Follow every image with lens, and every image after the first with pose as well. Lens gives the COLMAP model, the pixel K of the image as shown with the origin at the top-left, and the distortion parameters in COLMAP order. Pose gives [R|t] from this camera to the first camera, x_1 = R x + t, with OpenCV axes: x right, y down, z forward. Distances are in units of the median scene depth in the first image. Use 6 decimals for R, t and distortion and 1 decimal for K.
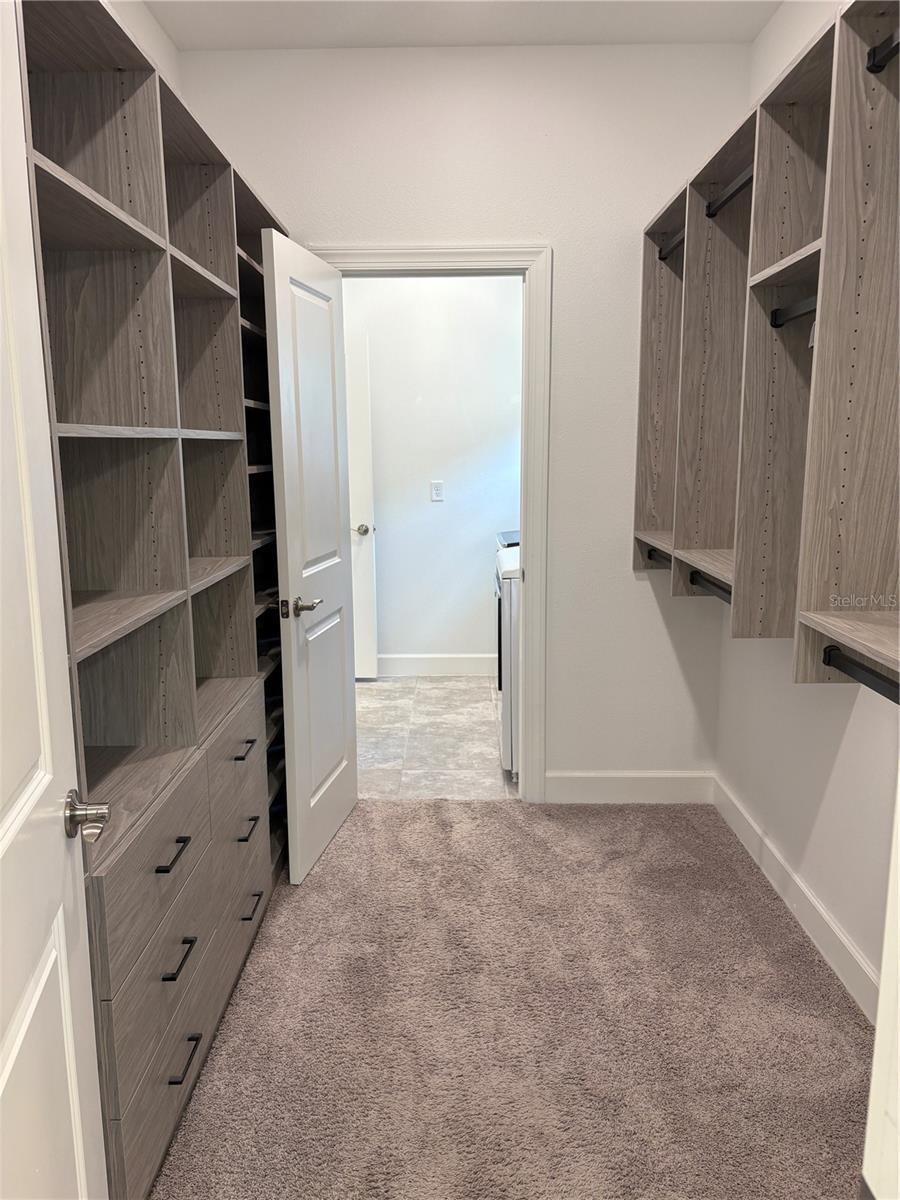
lens RADIAL K [[912.5, 0, 450.0], [0, 912.5, 600.0], [0, 0, 1]] dist [0.056719, -0.042494]
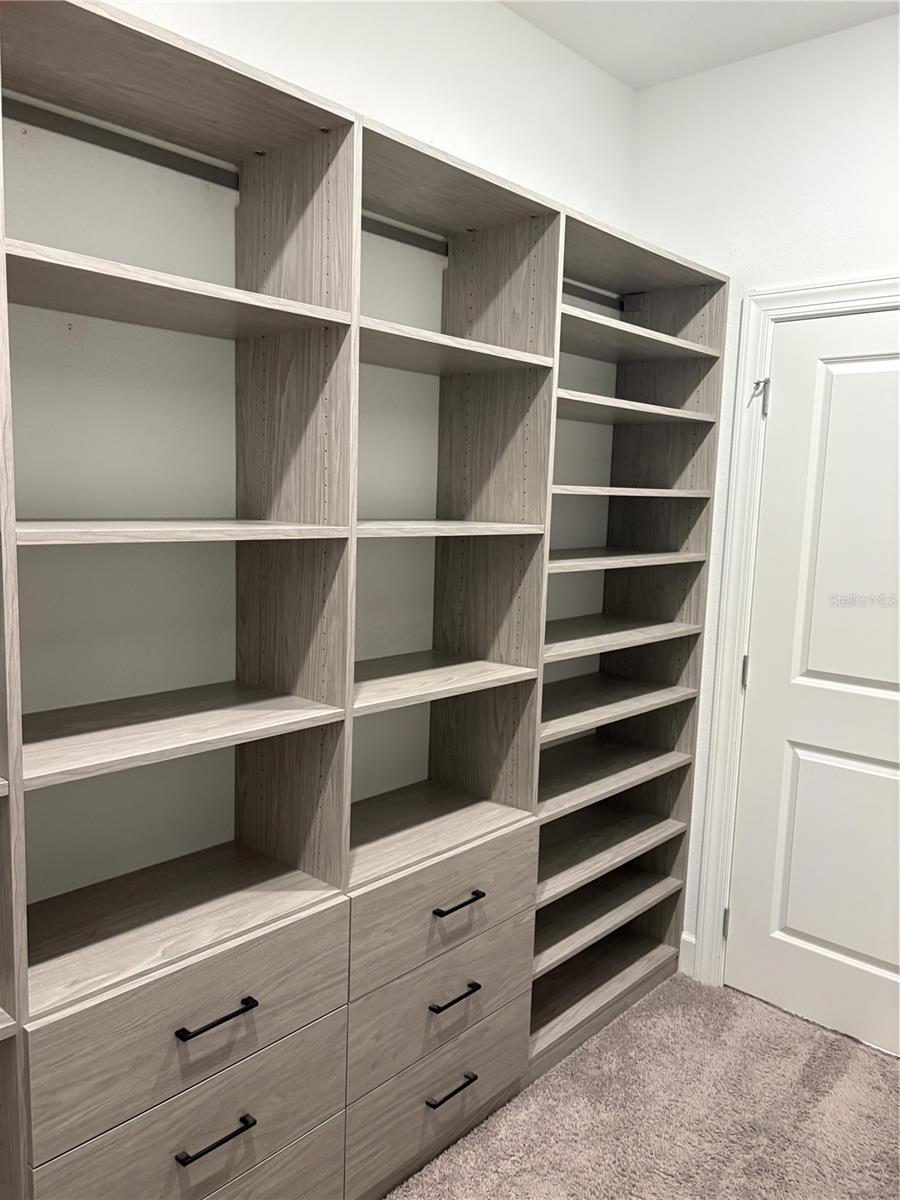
lens RADIAL K [[923.5, 0, 451.4], [0, 923.5, 610.8], [0, 0, 1]] dist [0.064727, -0.066591]
pose [[0.752727, 0.124222, -0.646507, 0.342641], [-0.154061, 0.988006, 0.010466, -0.128538], [0.640053, 0.091723, 0.762836, 0.390712]]
